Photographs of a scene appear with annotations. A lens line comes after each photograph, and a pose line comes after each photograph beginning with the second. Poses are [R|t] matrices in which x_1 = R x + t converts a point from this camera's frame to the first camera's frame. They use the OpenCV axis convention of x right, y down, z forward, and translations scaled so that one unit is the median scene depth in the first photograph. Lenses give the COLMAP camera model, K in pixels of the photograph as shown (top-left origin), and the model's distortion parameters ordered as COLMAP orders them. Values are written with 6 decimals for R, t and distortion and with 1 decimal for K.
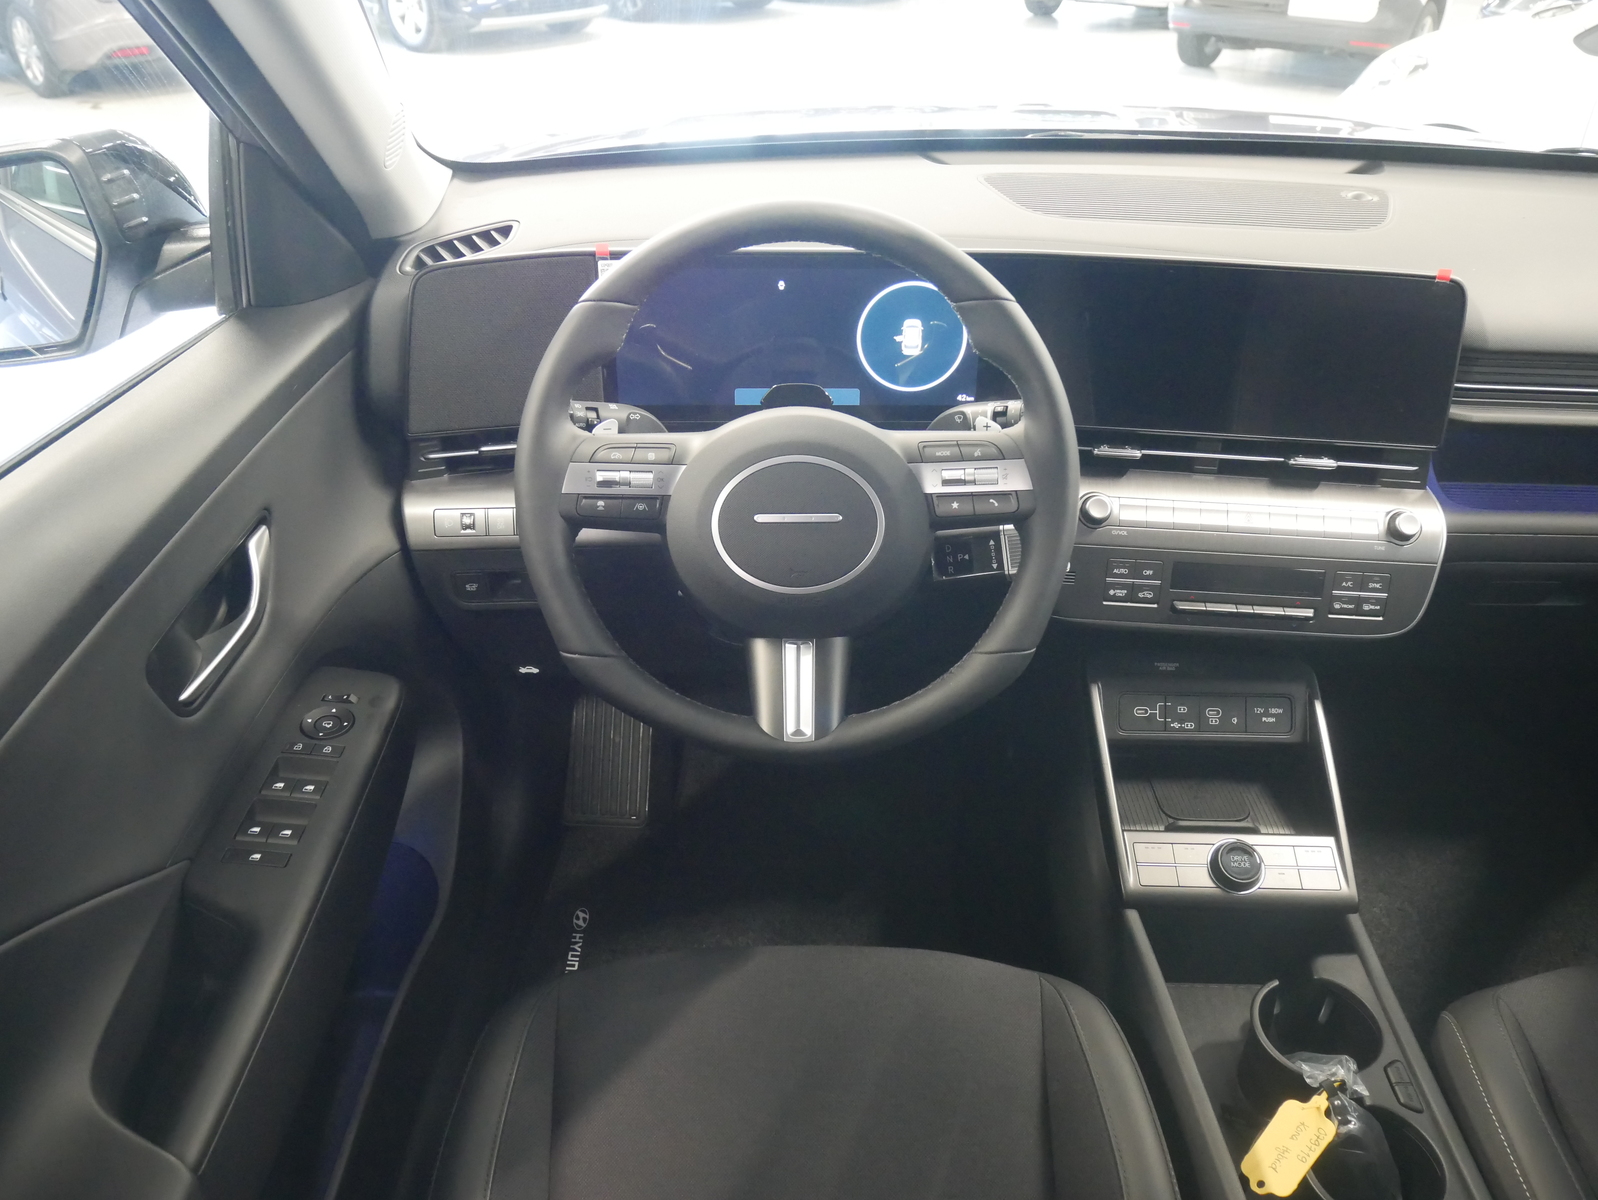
lens RADIAL K [[1104.8, 0, 797.4], [0, 1104.8, 609.6], [0, 0, 1]] dist [-0.061525, 0.023537]
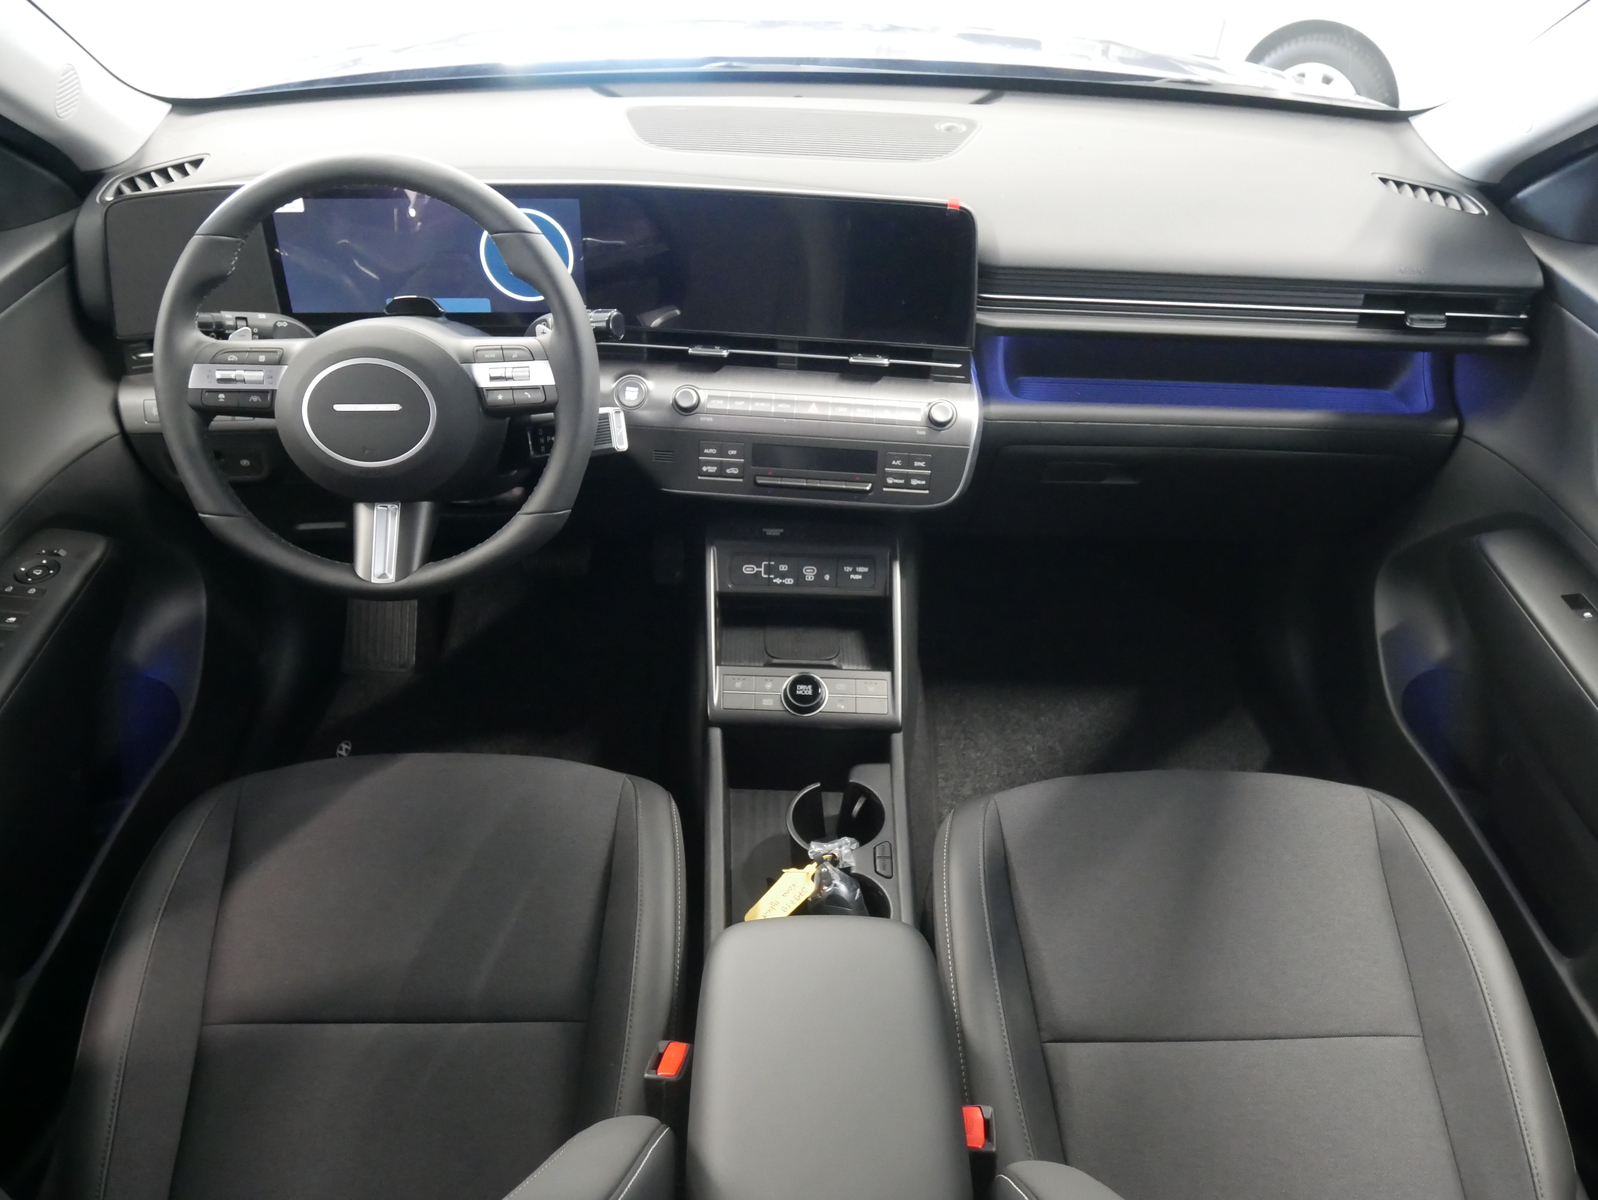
lens RADIAL K [[1104.8, 0, 805.9], [0, 1104.8, 595.7], [0, 0, 1]] dist [-0.061525, 0.023537]
pose [[0.999829, 0.002974, 0.018254, 0.388379], [-0.004551, 0.996202, 0.086955, 0.017678], [-0.017926, -0.087023, 0.996045, -0.230012]]
